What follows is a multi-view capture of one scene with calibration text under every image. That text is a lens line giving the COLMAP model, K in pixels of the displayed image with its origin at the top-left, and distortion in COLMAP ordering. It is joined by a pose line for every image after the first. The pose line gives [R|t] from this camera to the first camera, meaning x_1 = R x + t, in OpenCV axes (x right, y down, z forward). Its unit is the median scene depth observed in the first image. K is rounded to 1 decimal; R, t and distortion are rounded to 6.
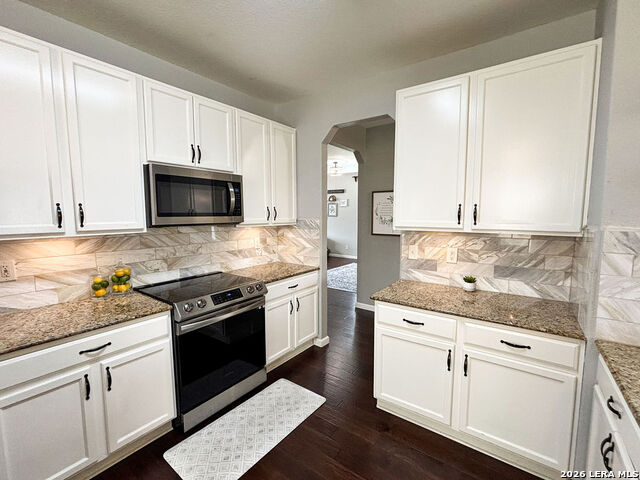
lens RADIAL K [[287.3, 0, 320.0], [0, 287.3, 240.0], [0, 0, 1]] dist [-0.003162, -0.000332]
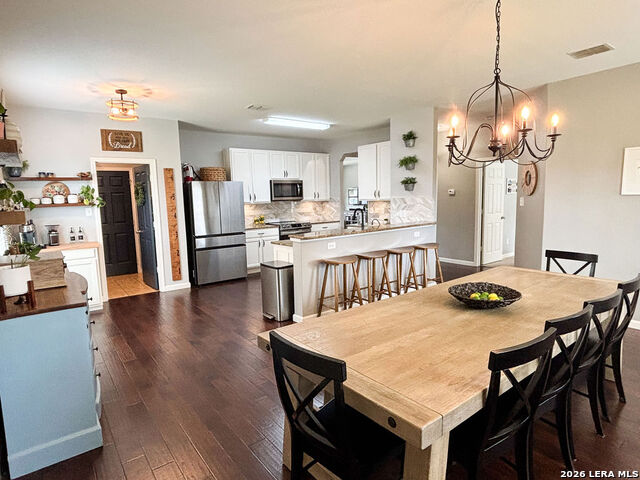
lens RADIAL K [[367.0, 0, 320.0], [0, 367.0, 240.0], [0, 0, 1]] dist [0.021444, -0.000625]
pose [[0.959862, 0.010700, -0.280268, 0.783373], [-0.001774, 0.999484, 0.032082, 0.192725], [0.280466, -0.030297, 0.959386, -2.058175]]
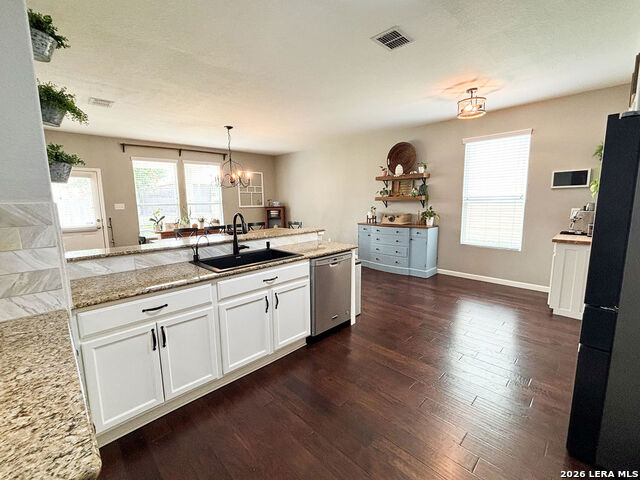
lens RADIAL K [[279.0, 0, 320.0], [0, 279.0, 240.0], [0, 0, 1]] dist [-0.008067, -0.000221]
pose [[-0.986678, -0.007391, 0.162518, -0.067294], [0.031309, 0.971667, 0.234270, -0.060913], [-0.159645, 0.236238, -0.958491, 1.008905]]
